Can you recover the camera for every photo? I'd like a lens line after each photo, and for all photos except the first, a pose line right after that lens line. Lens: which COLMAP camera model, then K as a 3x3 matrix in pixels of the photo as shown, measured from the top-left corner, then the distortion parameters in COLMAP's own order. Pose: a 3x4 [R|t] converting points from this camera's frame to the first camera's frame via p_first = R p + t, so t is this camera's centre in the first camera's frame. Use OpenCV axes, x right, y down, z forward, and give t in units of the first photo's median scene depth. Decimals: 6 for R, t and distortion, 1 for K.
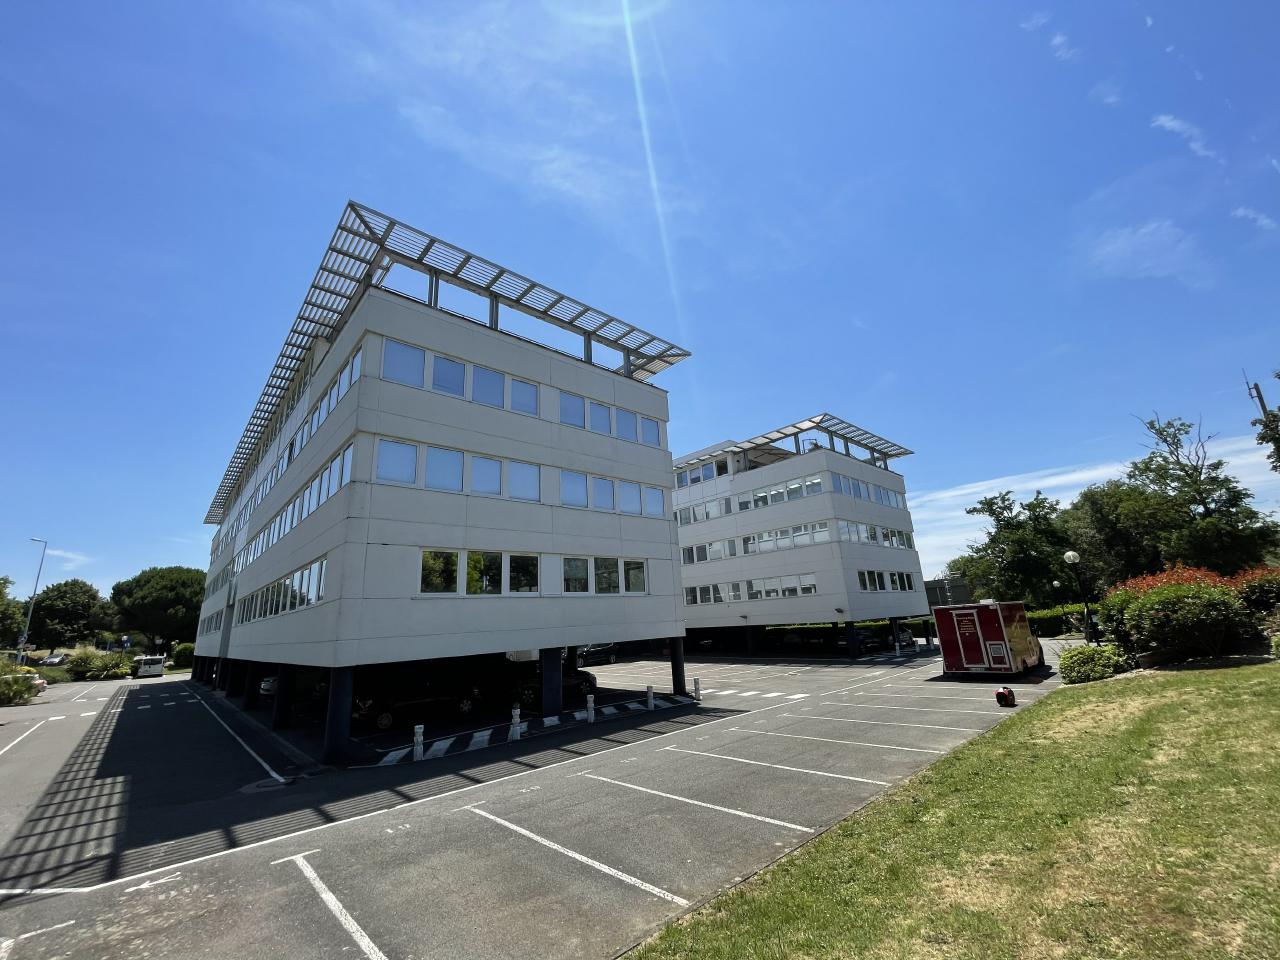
lens RADIAL K [[516.2, 0, 640.0], [0, 516.2, 480.0], [0, 0, 1]] dist [0.035042, 0.000069]
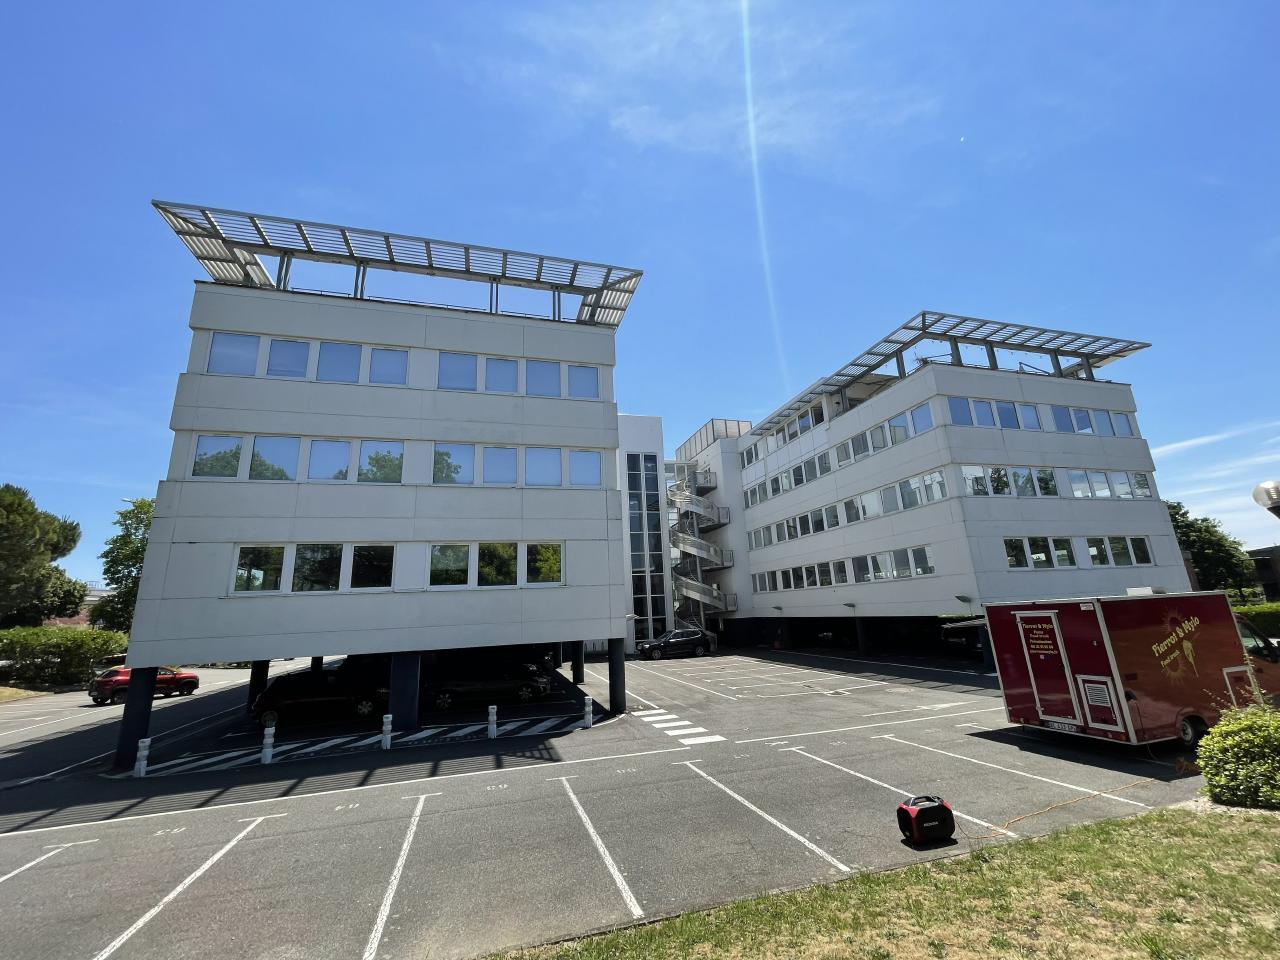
lens RADIAL K [[506.4, 0, 640.0], [0, 506.4, 480.0], [0, 0, 1]] dist [0.002979, 0.000579]
pose [[0.893291, -0.097030, -0.438880, 0.445287], [0.114393, 0.993348, 0.013219, 0.059741], [0.434678, -0.062013, 0.898448, 0.341268]]
